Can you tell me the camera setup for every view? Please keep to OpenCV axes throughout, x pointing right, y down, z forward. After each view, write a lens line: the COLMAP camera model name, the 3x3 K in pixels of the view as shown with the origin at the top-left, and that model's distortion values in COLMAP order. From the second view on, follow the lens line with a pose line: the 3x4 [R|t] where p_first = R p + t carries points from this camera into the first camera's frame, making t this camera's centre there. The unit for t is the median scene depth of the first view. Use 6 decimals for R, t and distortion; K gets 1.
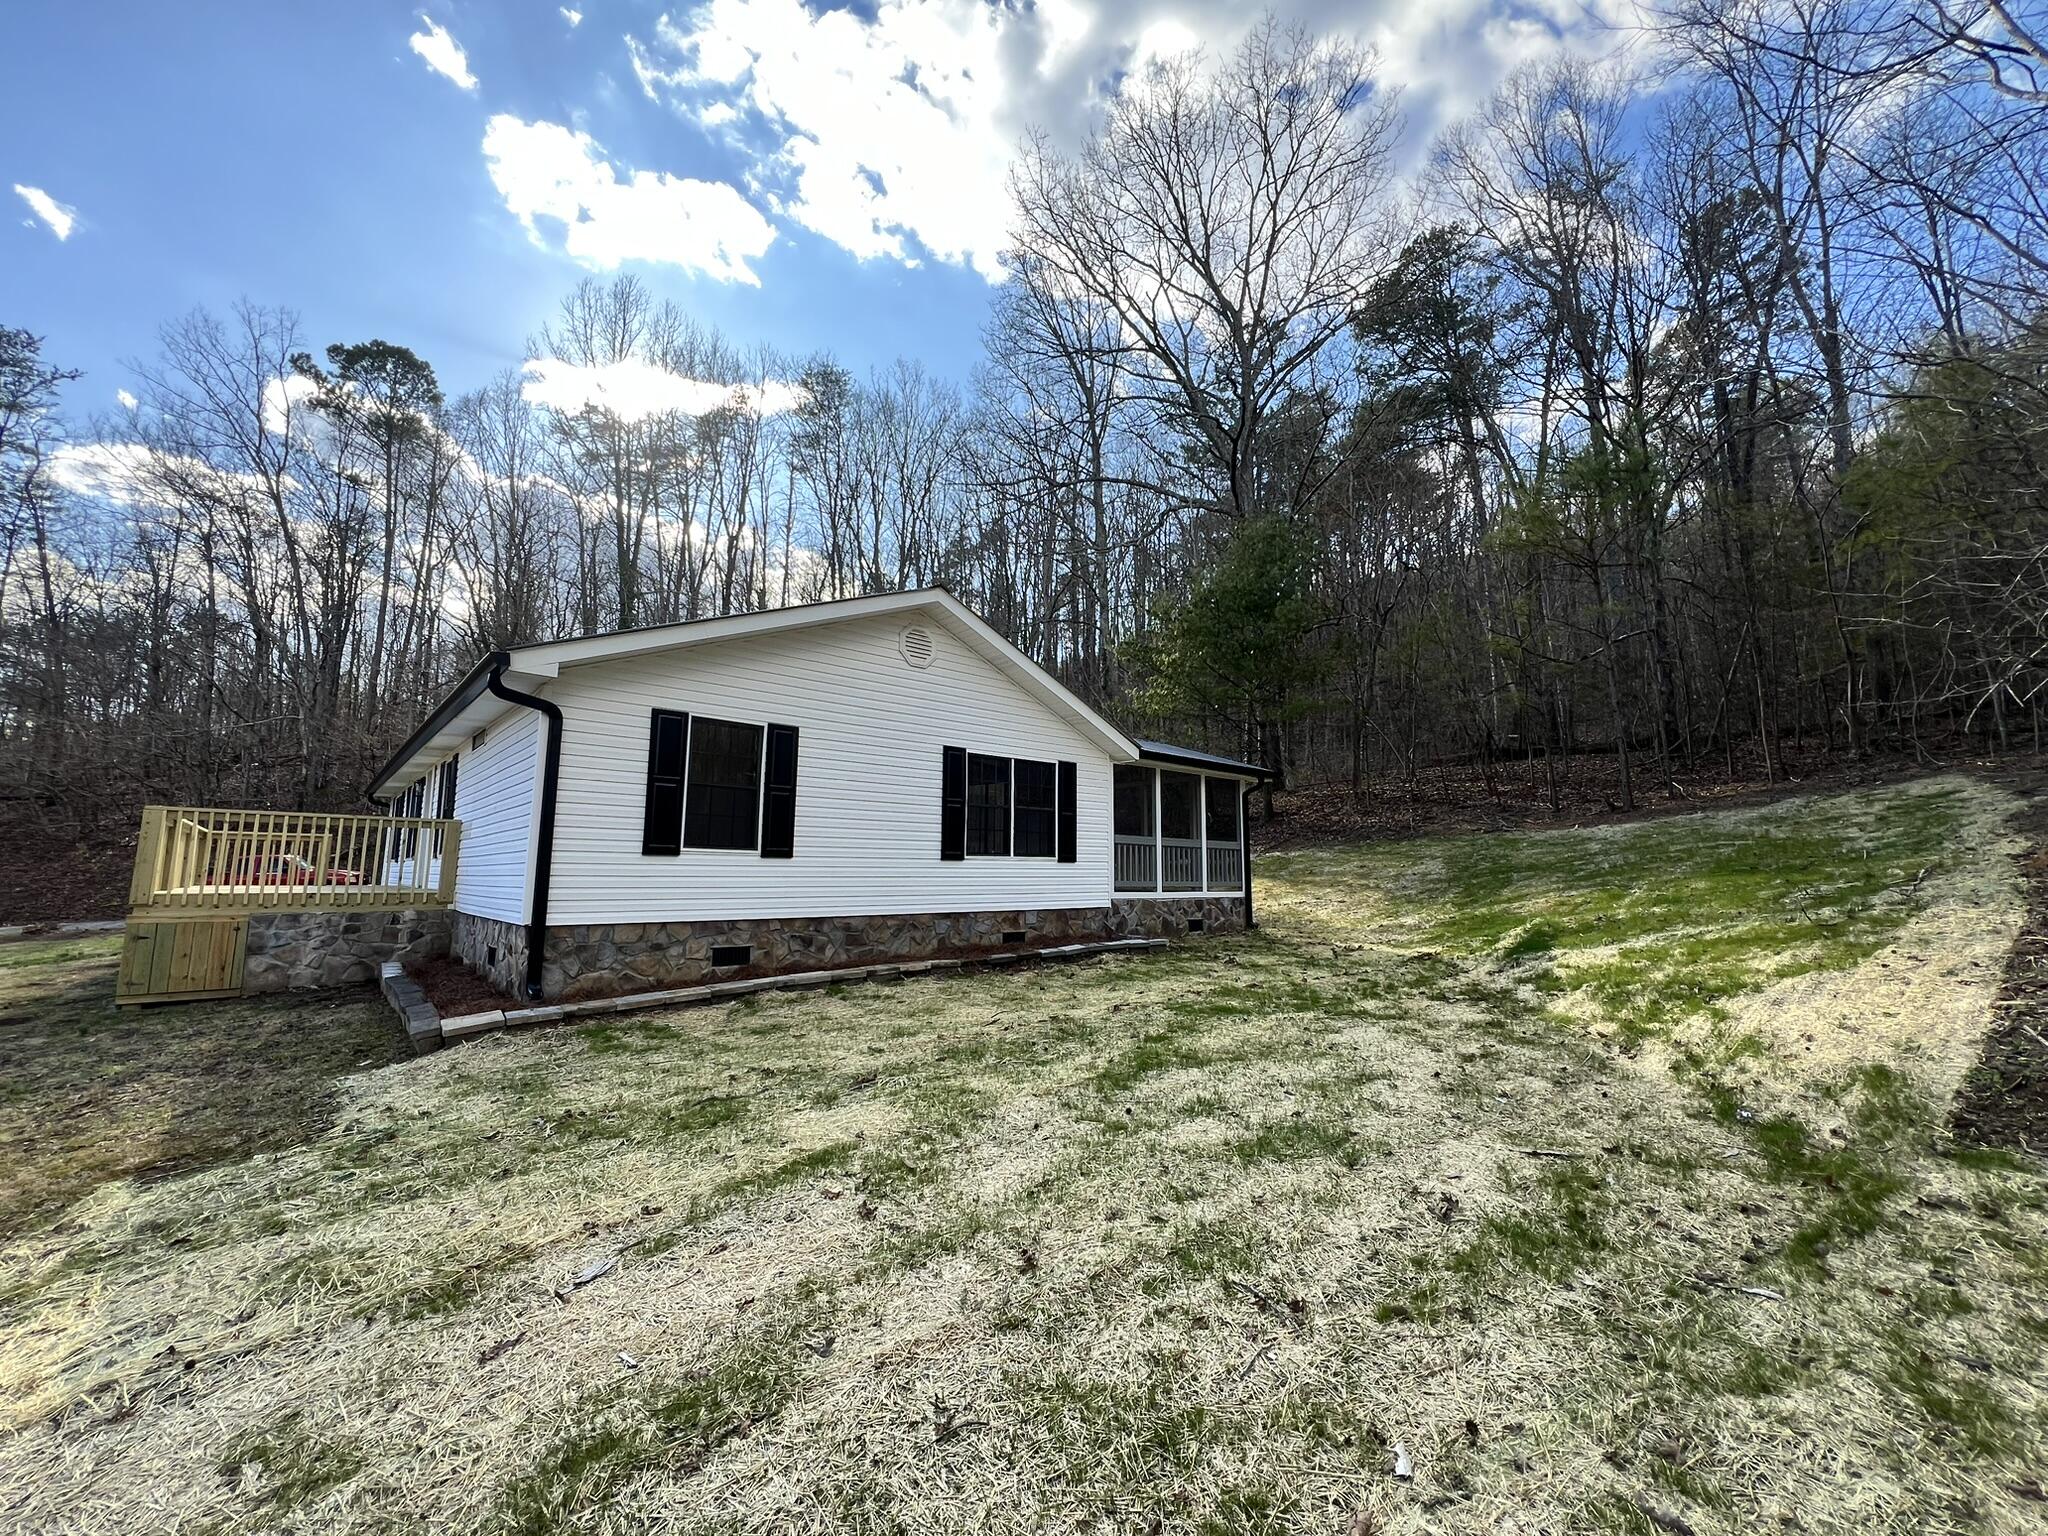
lens RADIAL K [[823.5, 0, 1021.6], [0, 823.5, 773.5], [0, 0, 1]] dist [0.000454, -0.000505]
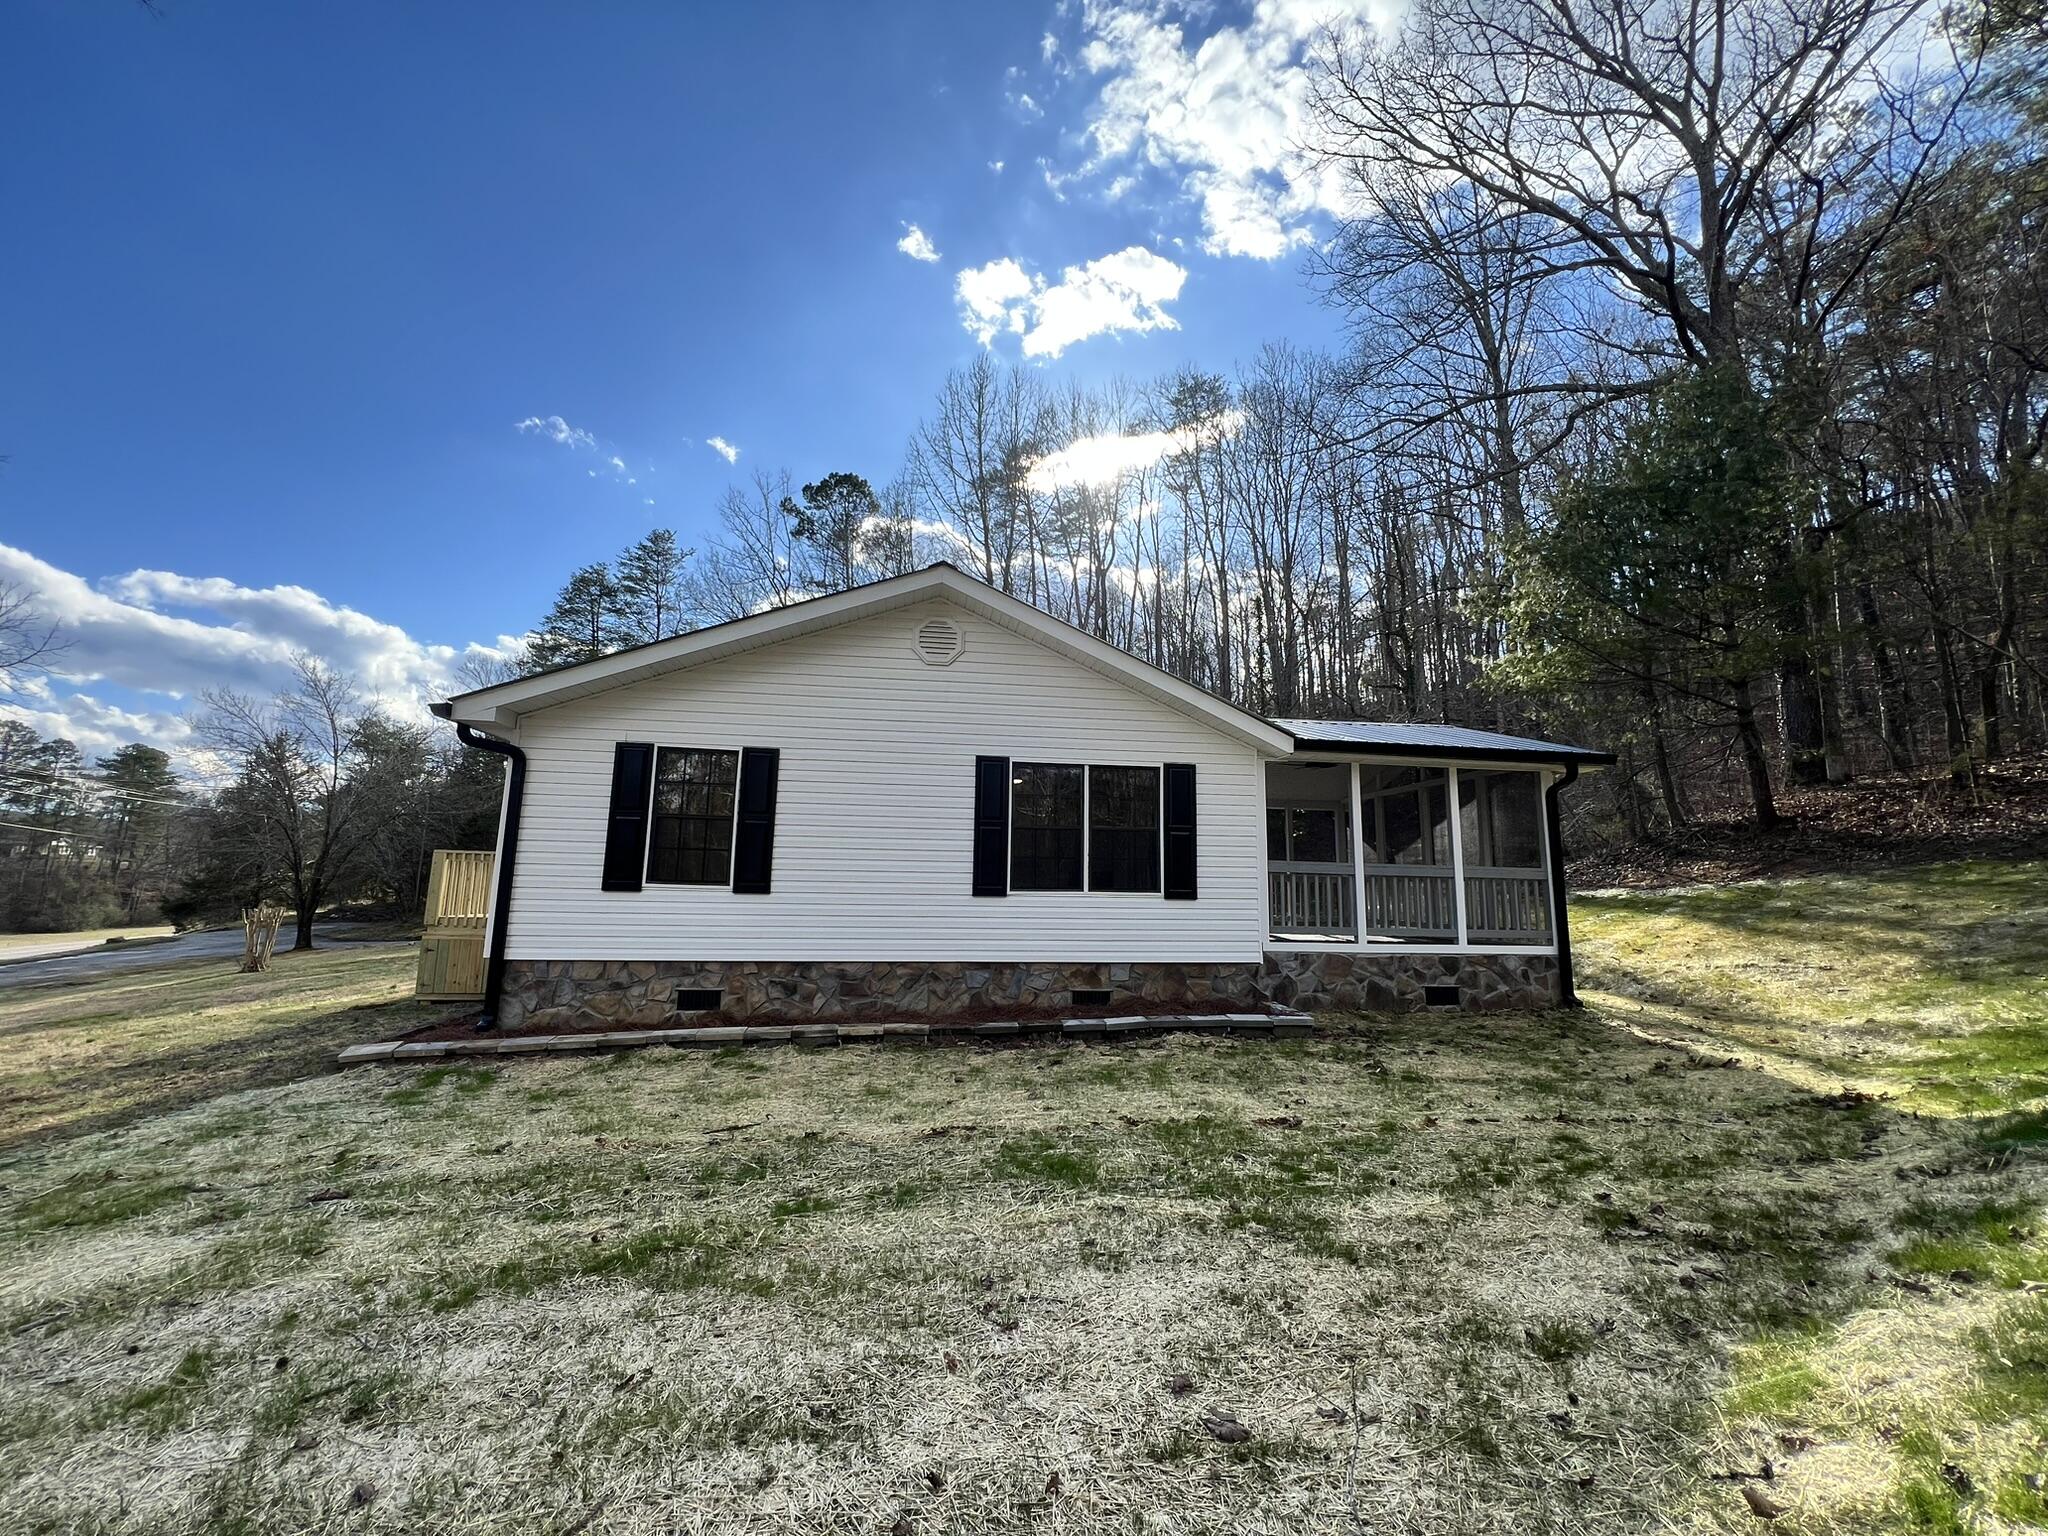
lens RADIAL K [[823.5, 0, 1025.2], [0, 823.5, 757.0], [0, 0, 1]] dist [0.000454, -0.000505]
pose [[0.835568, -0.080108, -0.543515, 0.394647], [0.055313, 0.996552, -0.061847, 0.021199], [0.546595, 0.021614, 0.837118, 0.340726]]
